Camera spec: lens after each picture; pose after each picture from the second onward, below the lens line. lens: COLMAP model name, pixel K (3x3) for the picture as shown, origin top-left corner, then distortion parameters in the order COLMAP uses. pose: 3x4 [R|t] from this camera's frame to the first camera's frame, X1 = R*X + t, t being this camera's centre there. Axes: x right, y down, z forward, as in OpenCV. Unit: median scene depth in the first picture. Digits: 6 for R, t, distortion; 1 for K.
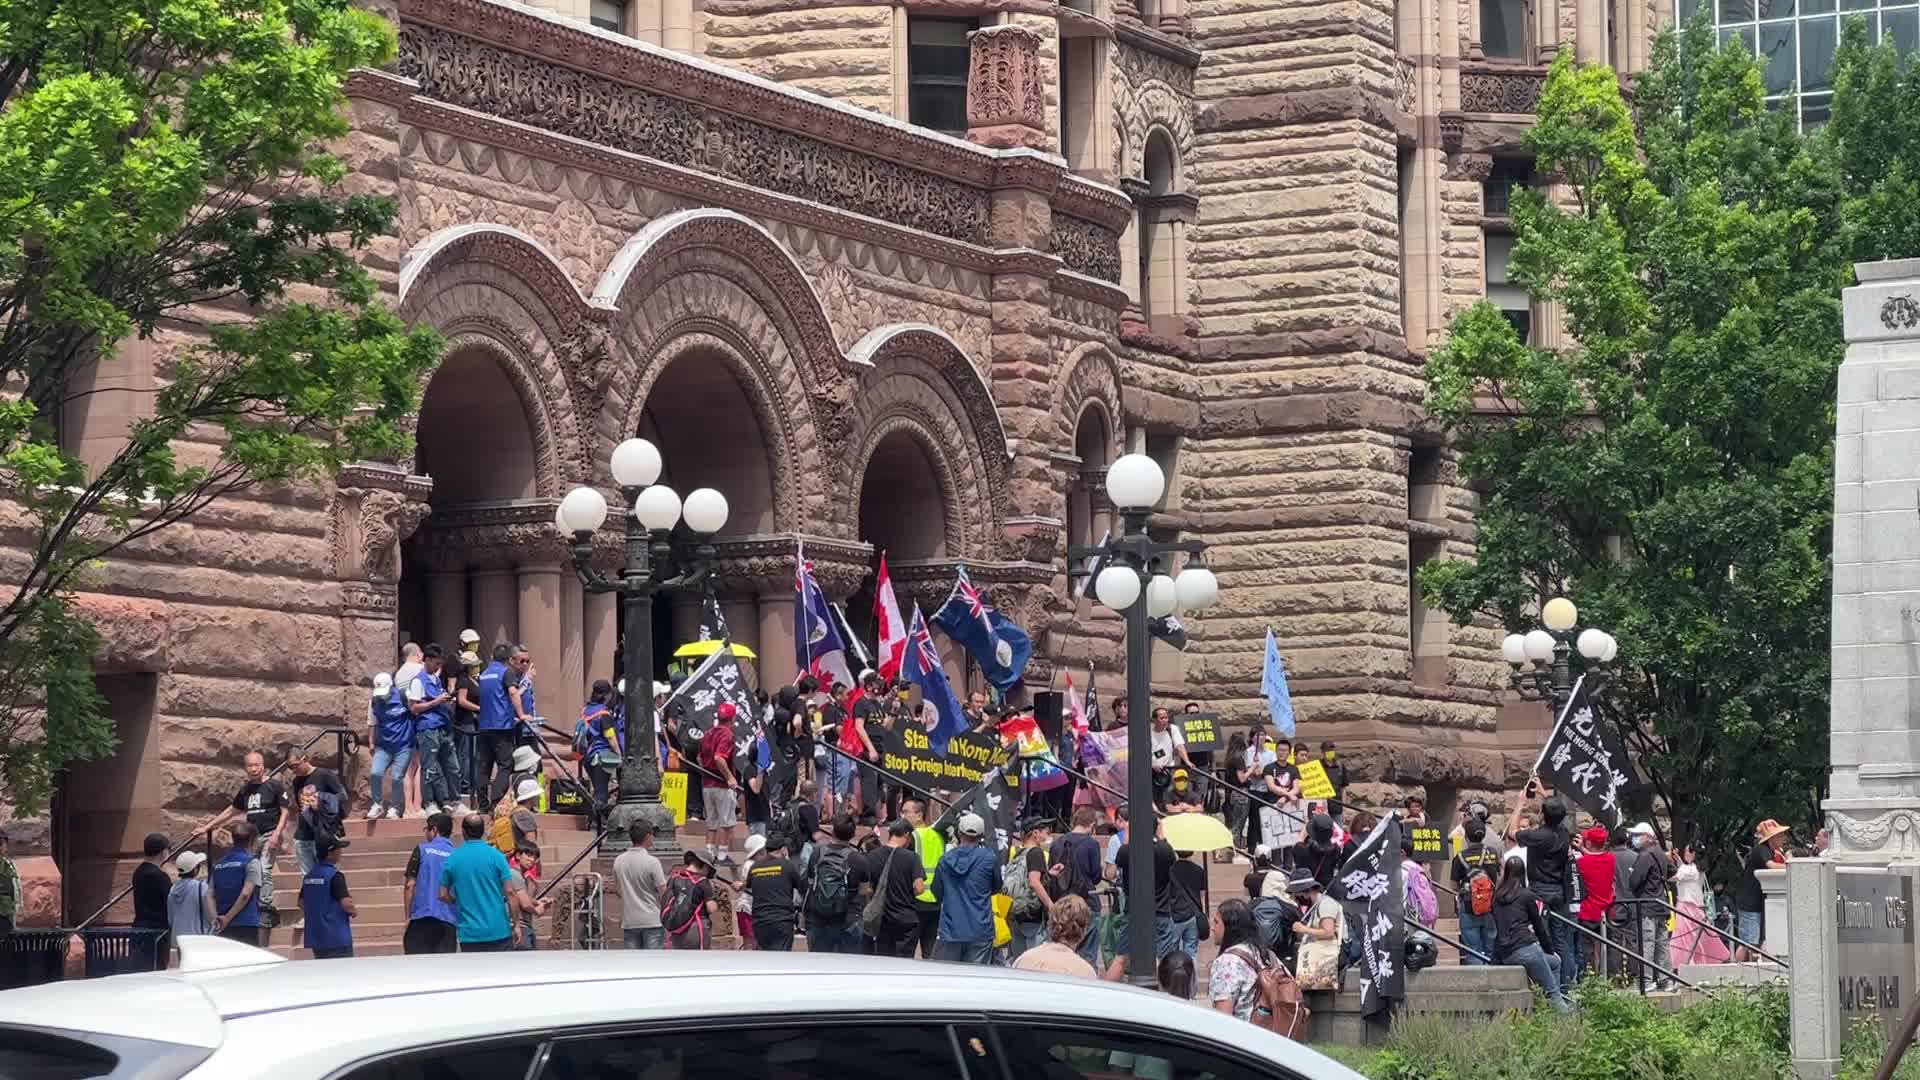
lens RADIAL K [[5222.7, 0, 889.8], [0, 5222.7, 538.4], [0, 0, 1]] dist [0.187110, 1.158591]
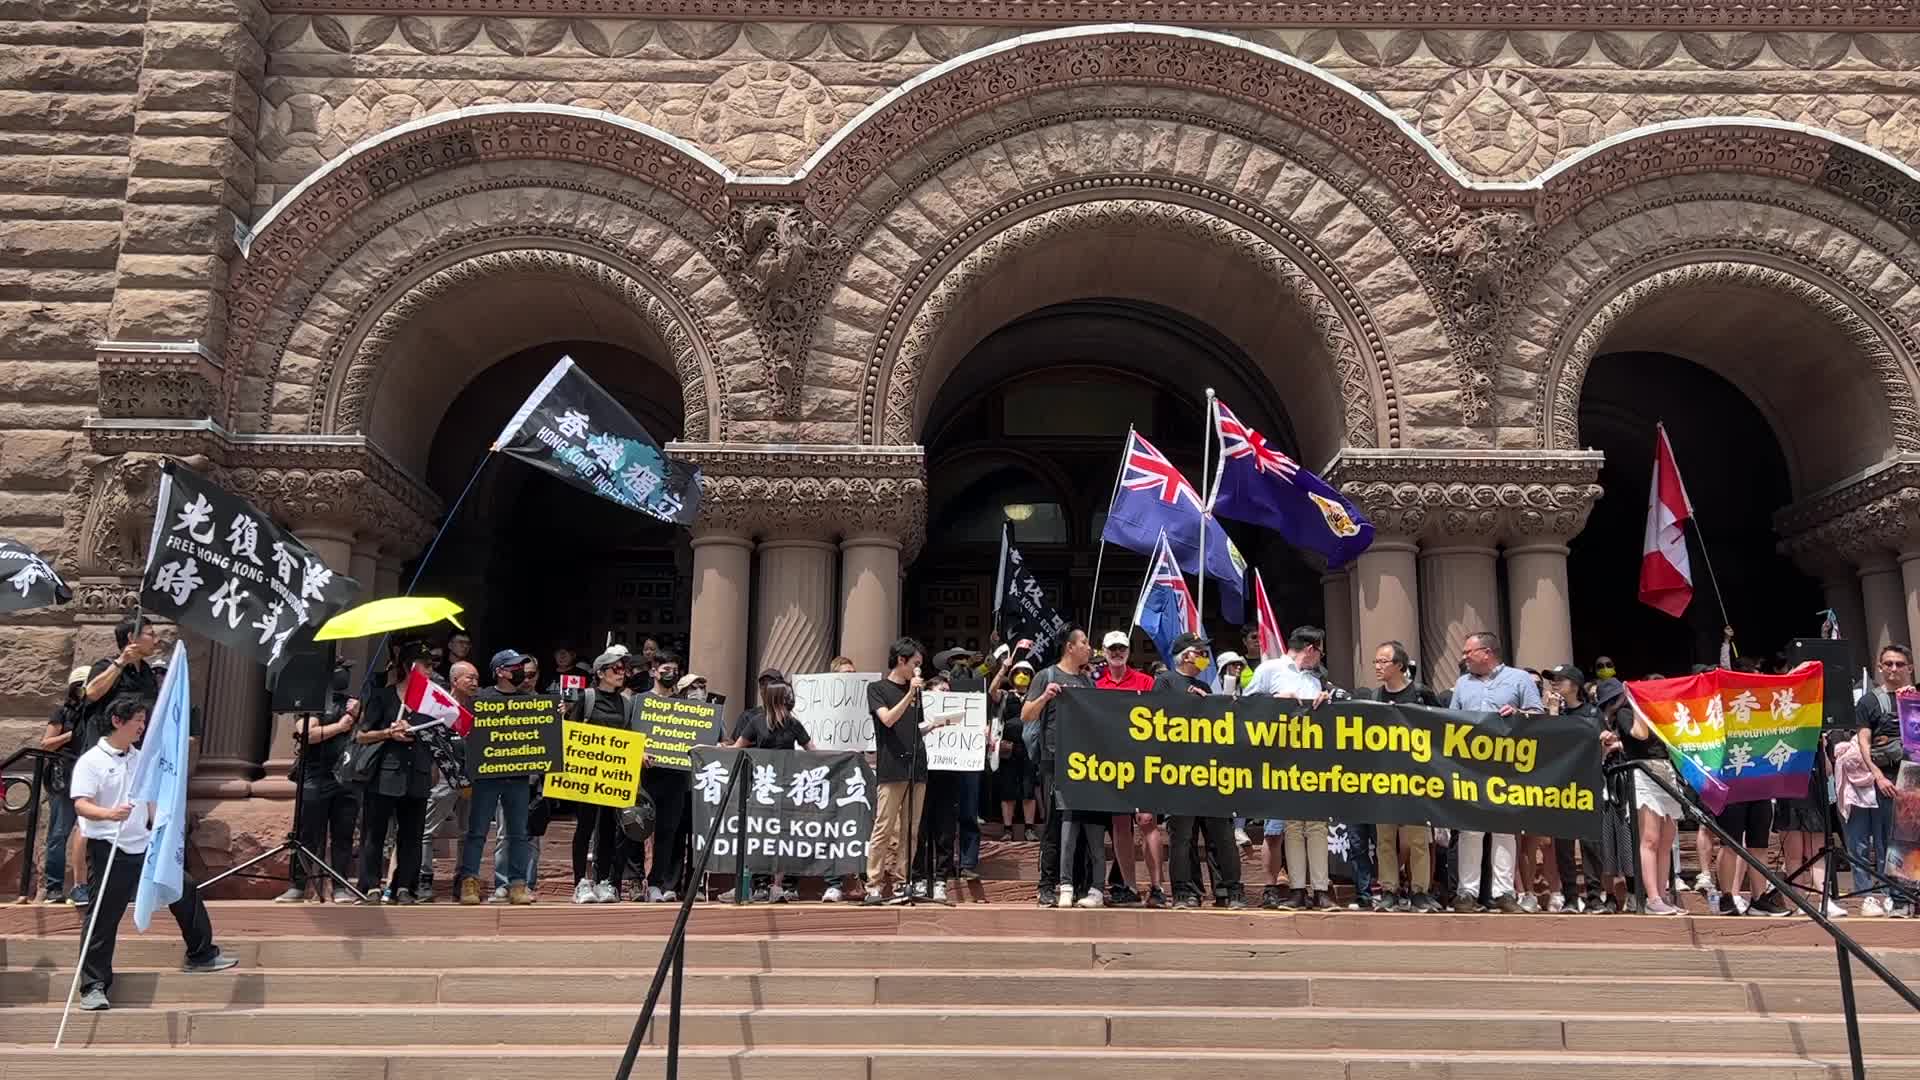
lens RADIAL K [[1905.3, 0, 917.4], [0, 1905.3, 494.7], [0, 0, 1]] dist [0.238876, -0.511283]
pose [[0.480309, -0.176011, -0.859258, 0.169463], [0.062819, 0.984046, -0.166458, 0.043090], [0.874847, 0.025974, 0.483703, 0.822698]]
